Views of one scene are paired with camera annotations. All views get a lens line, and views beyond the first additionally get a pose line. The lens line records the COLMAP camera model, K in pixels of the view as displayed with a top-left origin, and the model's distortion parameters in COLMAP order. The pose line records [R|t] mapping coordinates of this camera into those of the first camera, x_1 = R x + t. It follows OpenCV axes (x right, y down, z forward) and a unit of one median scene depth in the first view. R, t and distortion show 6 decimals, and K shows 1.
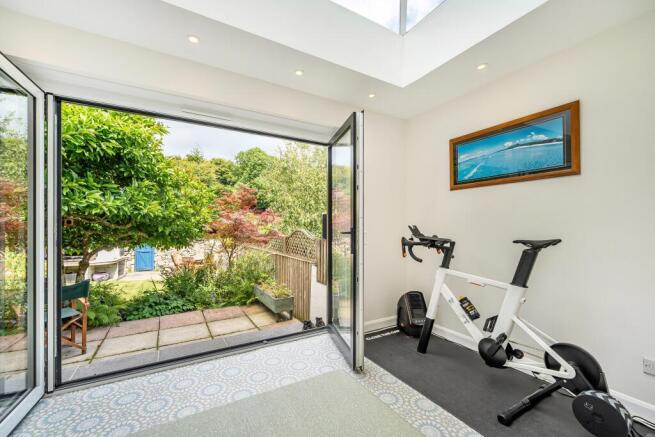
lens RADIAL K [[263.8, 0, 311.4], [0, 263.8, 224.2], [0, 0, 1]] dist [-0.001107, 0.000492]
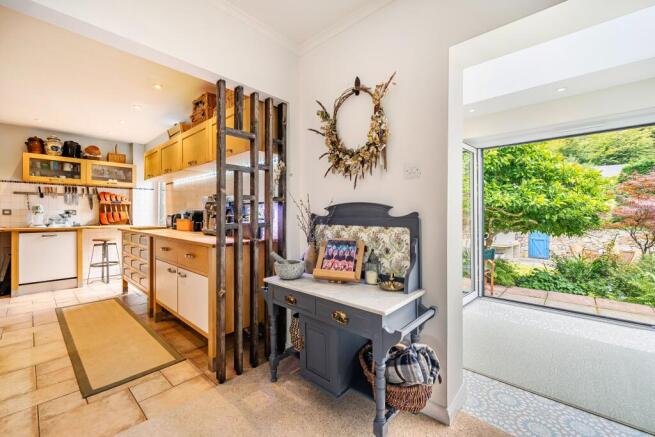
lens RADIAL K [[263.8, 0, 328.6], [0, 263.8, 212.3], [0, 0, 1]] dist [-0.001107, 0.000492]
pose [[0.324097, -0.006720, -0.946000, 0.232924], [0.006283, 0.999968, -0.004951, -0.002042], [0.946003, -0.004339, 0.324129, -0.319393]]
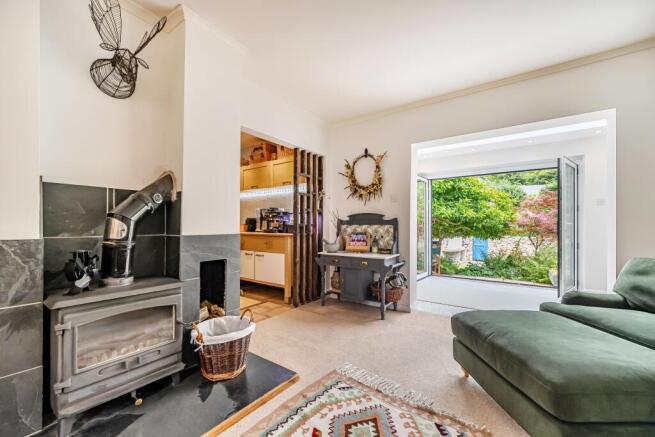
lens RADIAL K [[263.8, 0, 327.6], [0, 263.8, 224.2], [0, 0, 1]] dist [-0.001107, 0.000492]
pose [[0.438411, -0.004256, -0.898765, 0.551139], [0.001358, 0.999991, -0.004073, 0.019234], [0.898774, 0.000565, 0.438413, -0.622278]]
